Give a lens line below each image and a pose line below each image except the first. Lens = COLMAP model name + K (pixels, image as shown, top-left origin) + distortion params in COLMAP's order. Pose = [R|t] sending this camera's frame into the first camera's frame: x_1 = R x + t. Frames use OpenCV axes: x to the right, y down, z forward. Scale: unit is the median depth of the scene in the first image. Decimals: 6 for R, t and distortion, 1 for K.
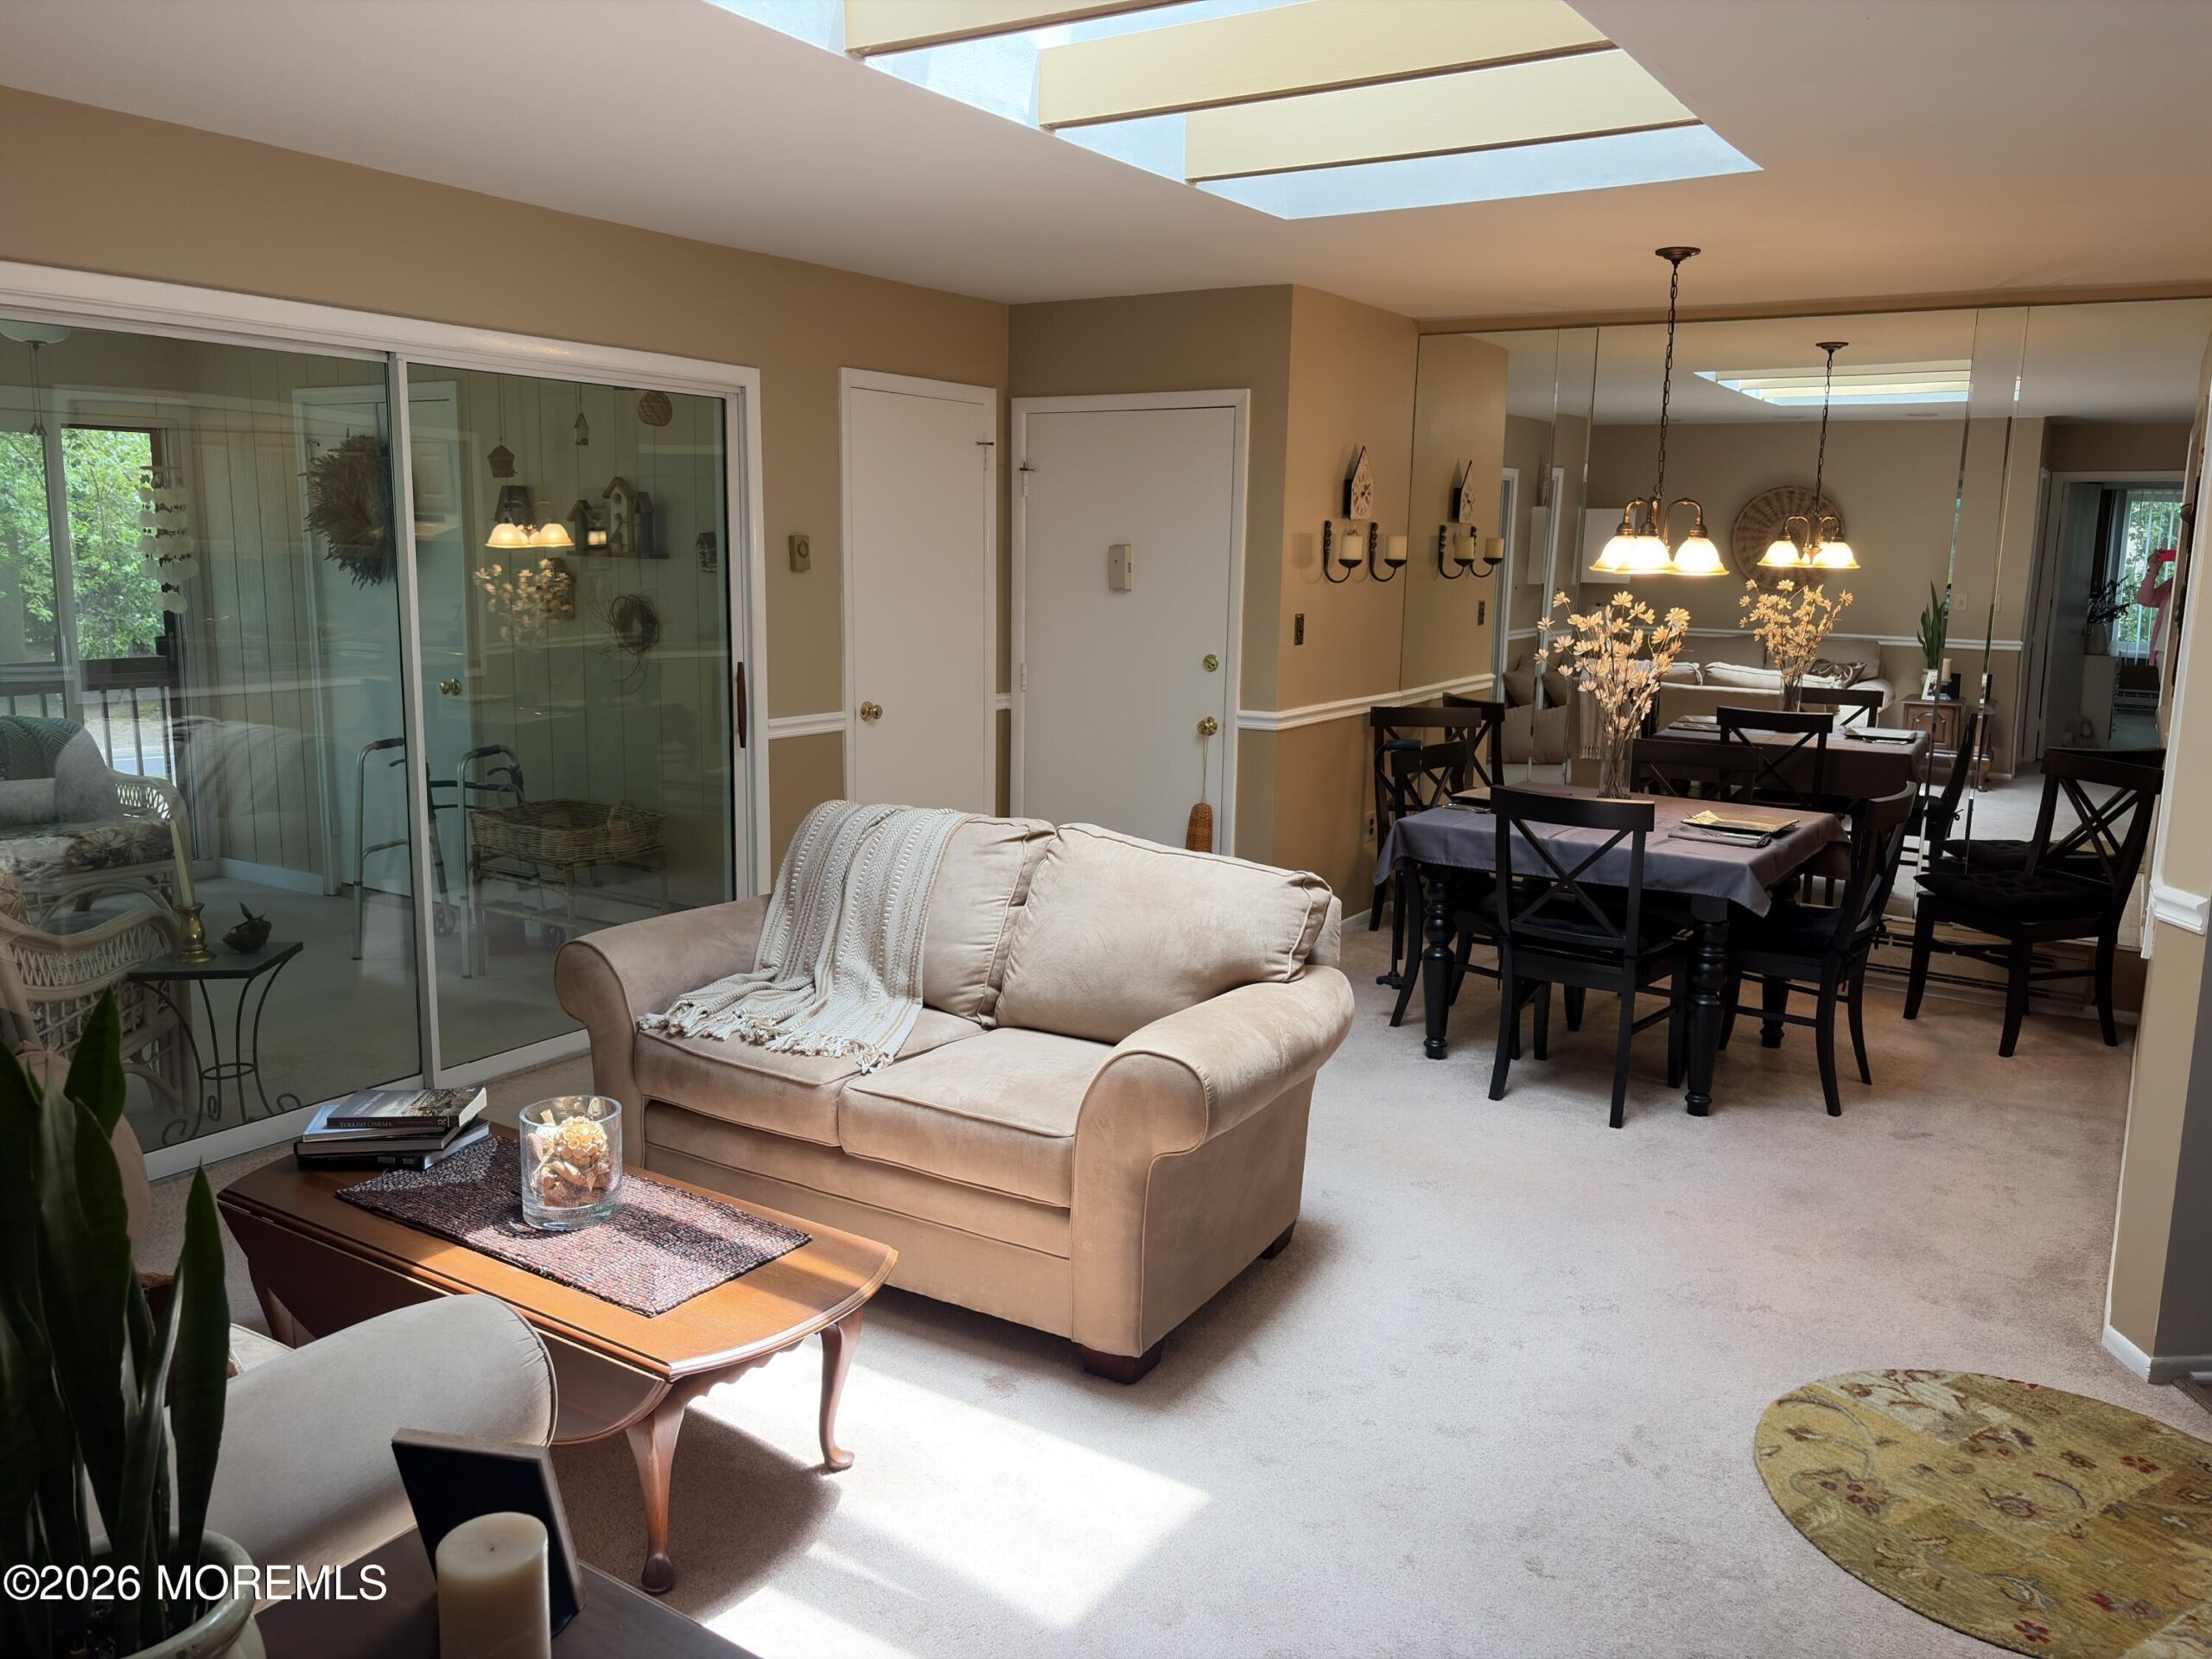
lens RADIAL K [[1663.3, 0, 1119.4], [0, 1663.3, 823.9], [0, 0, 1]] dist [0.057506, -0.063231]
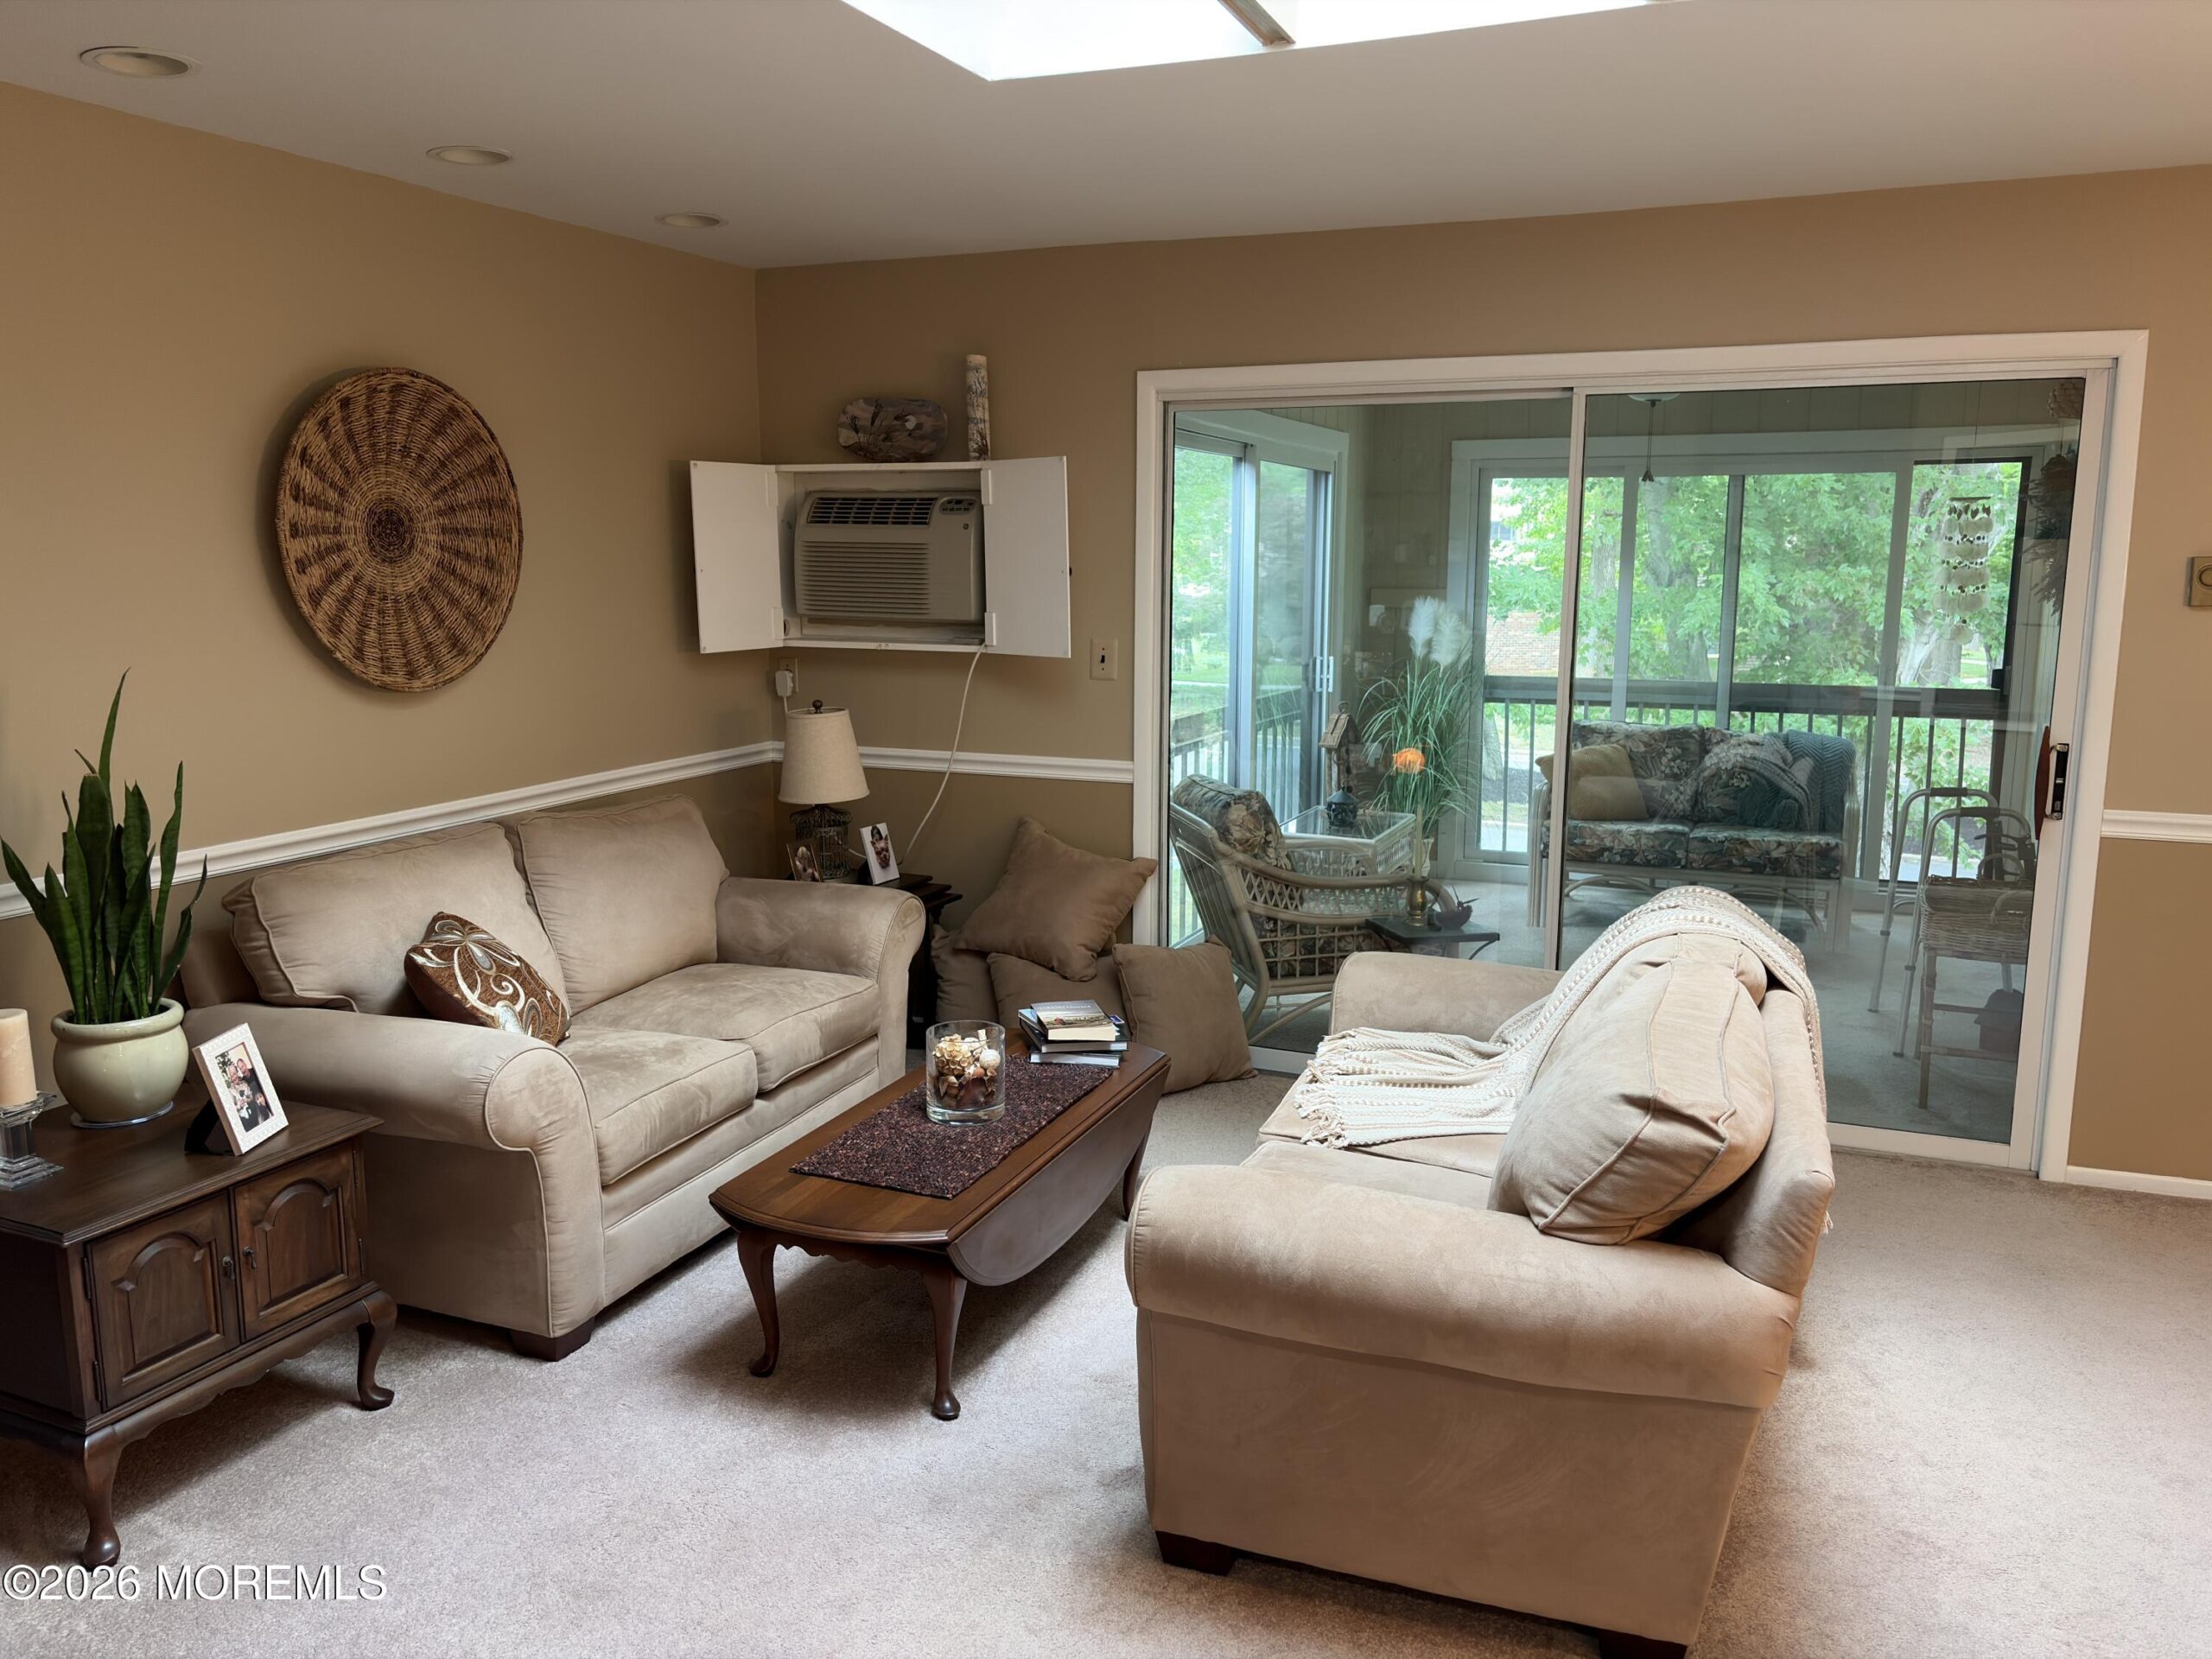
lens RADIAL K [[1663.3, 0, 1109.3], [0, 1663.3, 824.8], [0, 0, 1]] dist [0.057506, -0.063231]
pose [[0.172468, 0.144166, -0.974408, 0.374035], [-0.166478, 0.979267, 0.115418, -0.058914], [0.970845, 0.142311, 0.192893, 0.375712]]
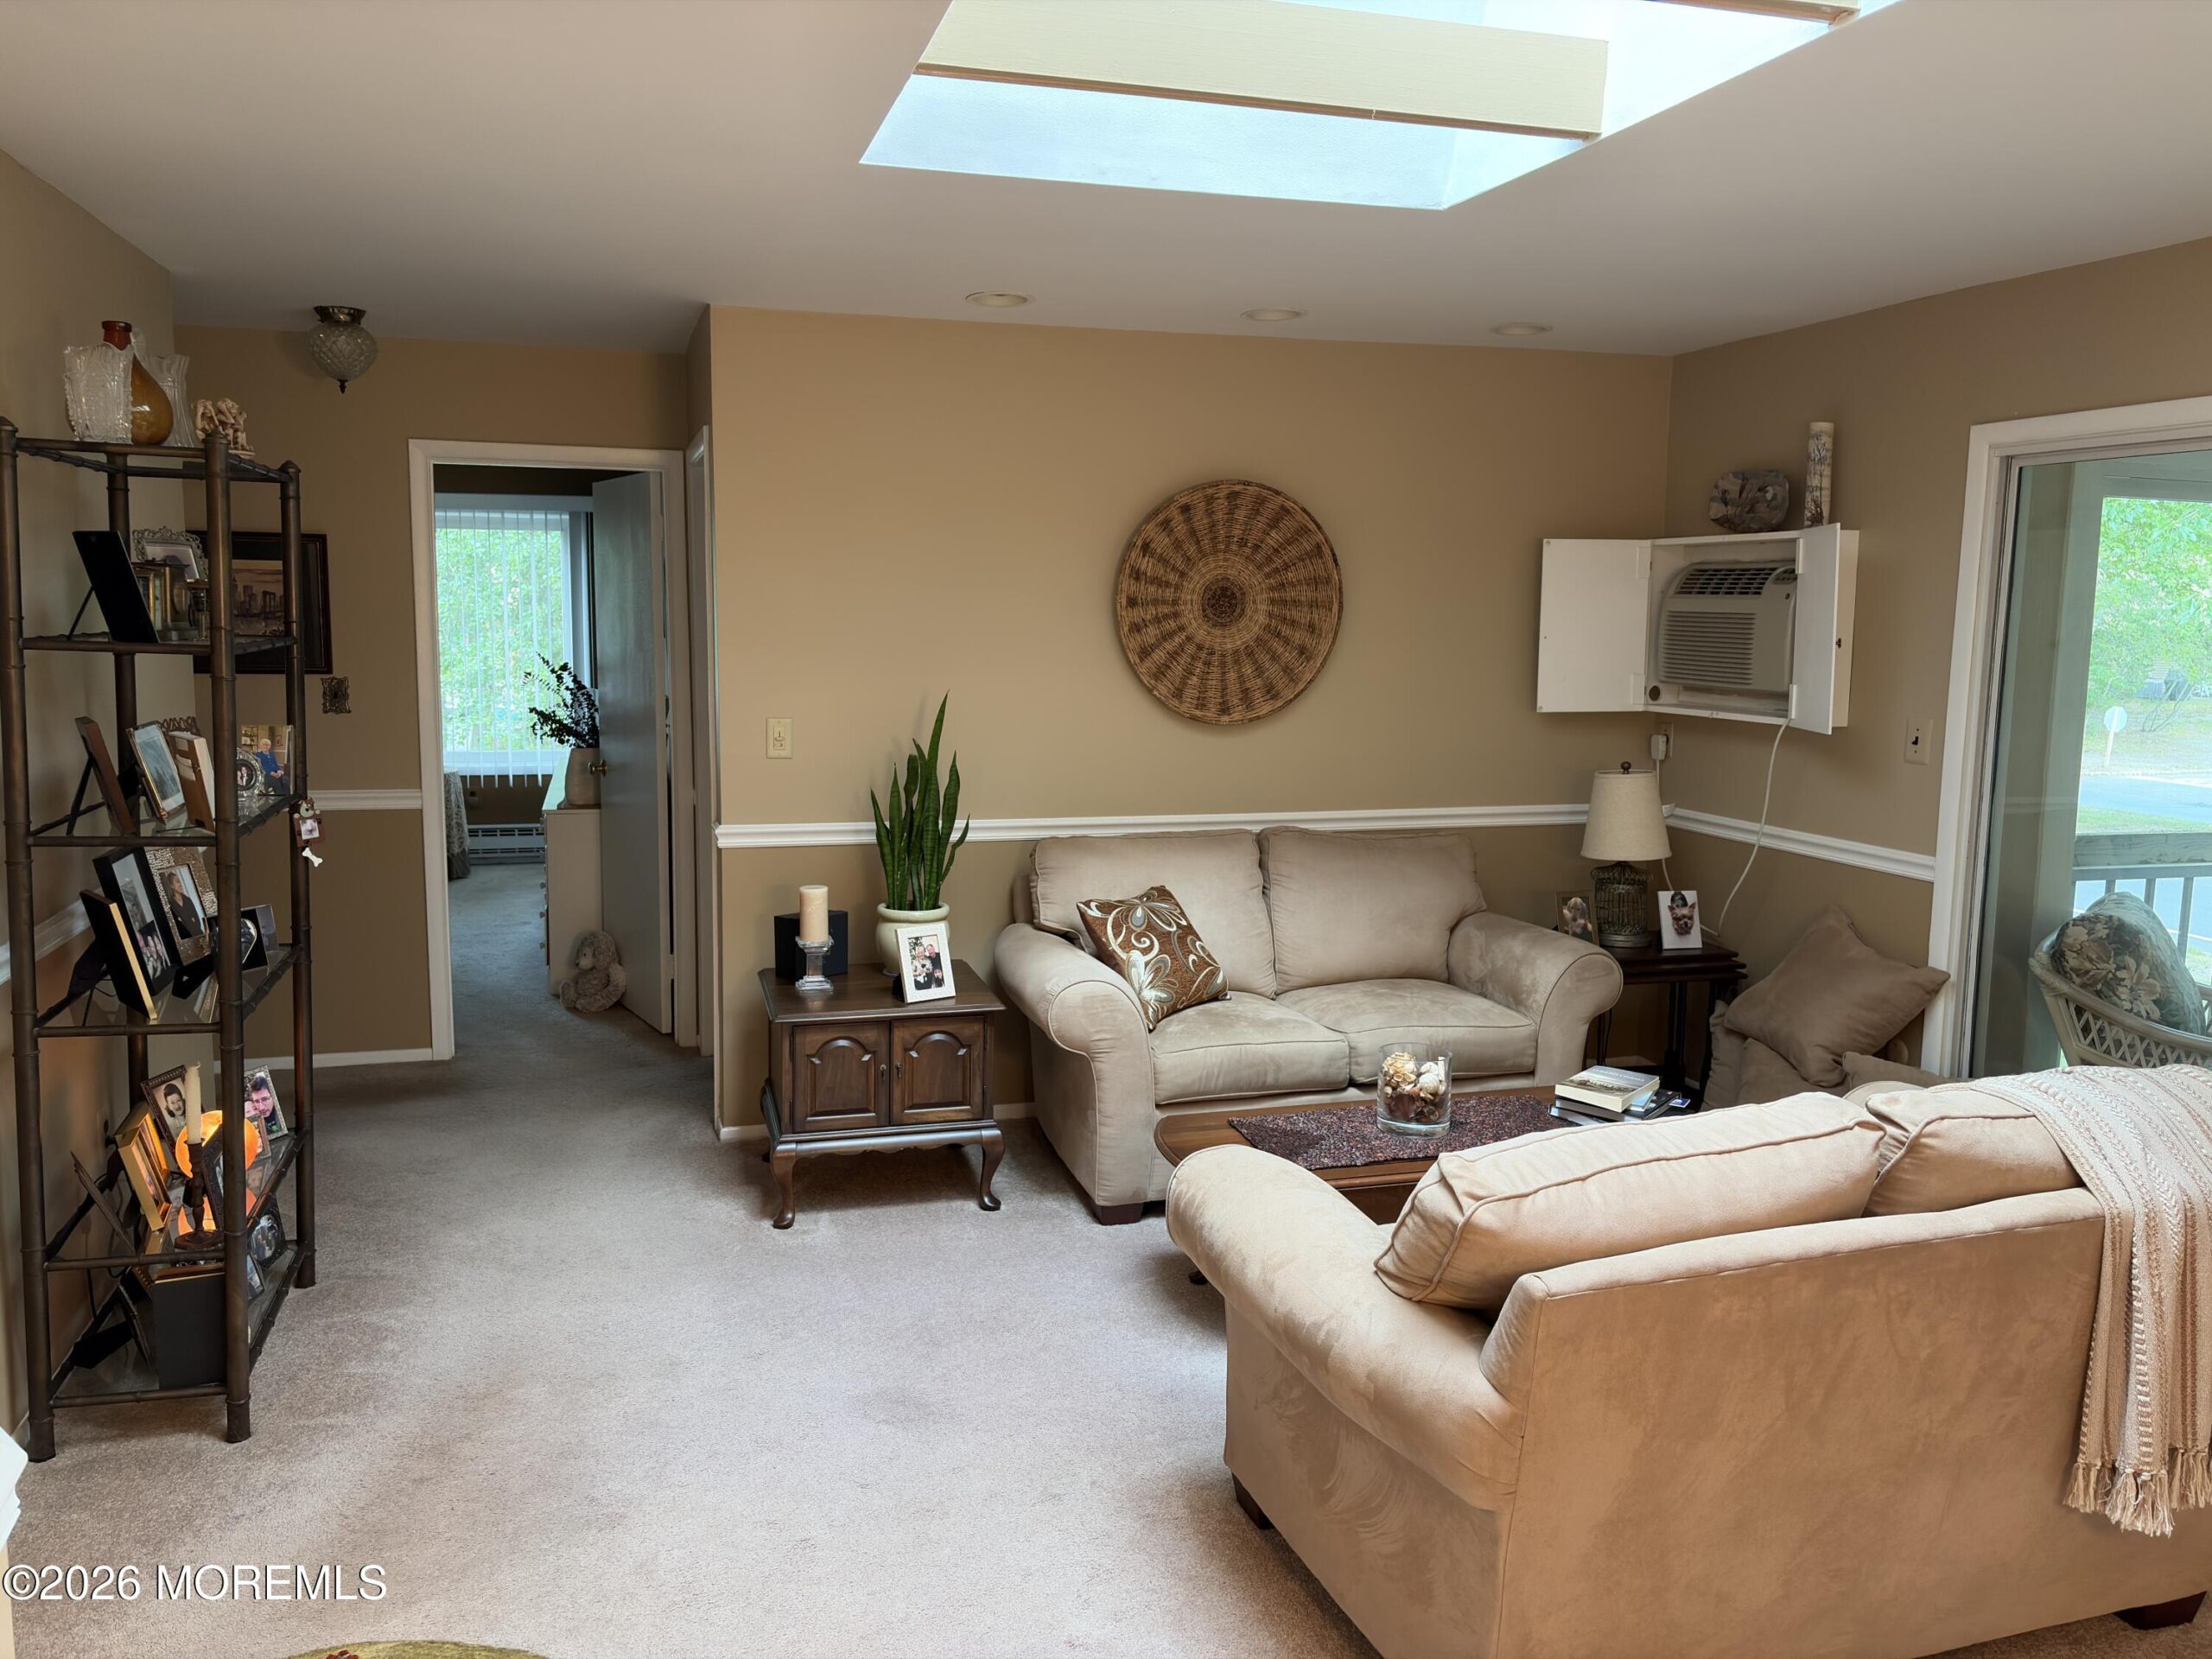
lens RADIAL K [[1663.3, 0, 1093.7], [0, 1663.3, 808.2], [0, 0, 1]] dist [0.057506, -0.063231]
pose [[-0.655648, 0.062906, -0.752442, 0.367942], [-0.153347, 0.964662, 0.214269, -0.116417], [0.739331, 0.255870, -0.622832, 0.704309]]
